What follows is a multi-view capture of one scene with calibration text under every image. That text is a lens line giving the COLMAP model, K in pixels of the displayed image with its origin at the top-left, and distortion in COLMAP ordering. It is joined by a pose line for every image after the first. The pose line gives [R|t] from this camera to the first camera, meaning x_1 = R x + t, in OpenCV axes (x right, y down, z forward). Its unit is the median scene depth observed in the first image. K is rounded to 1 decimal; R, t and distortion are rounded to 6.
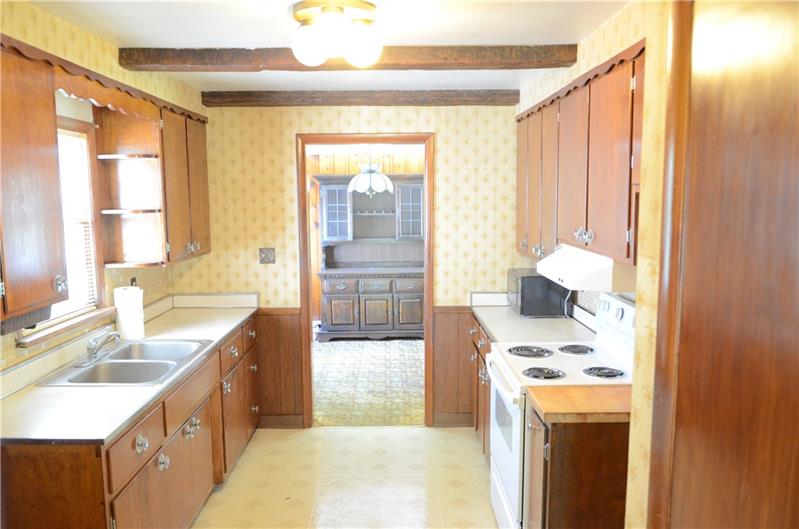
lens RADIAL K [[615.6, 0, 398.7], [0, 615.6, 269.6], [0, 0, 1]] dist [-0.039674, 0.005448]
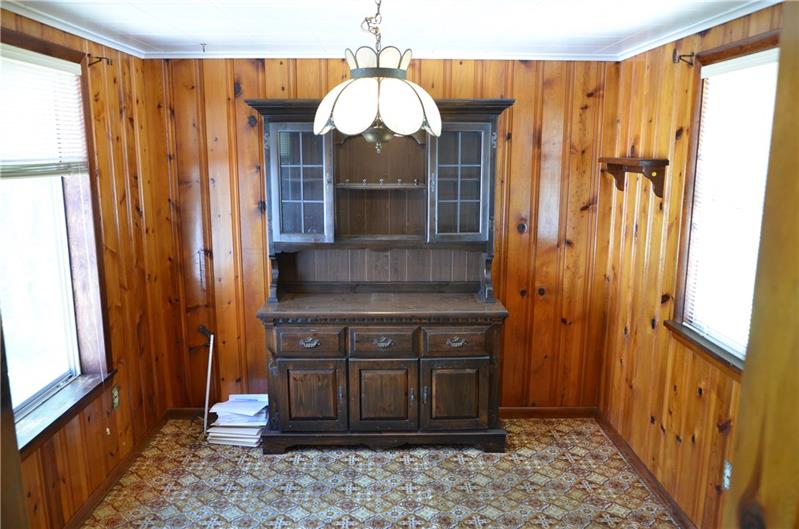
lens RADIAL K [[615.6, 0, 398.7], [0, 615.6, 269.6], [0, 0, 1]] dist [-0.039674, 0.005448]
pose [[0.999906, 0.010081, 0.009285, -0.029904], [-0.010737, 0.997233, 0.073556, -0.062170], [-0.008518, -0.073649, 0.997248, 0.533032]]
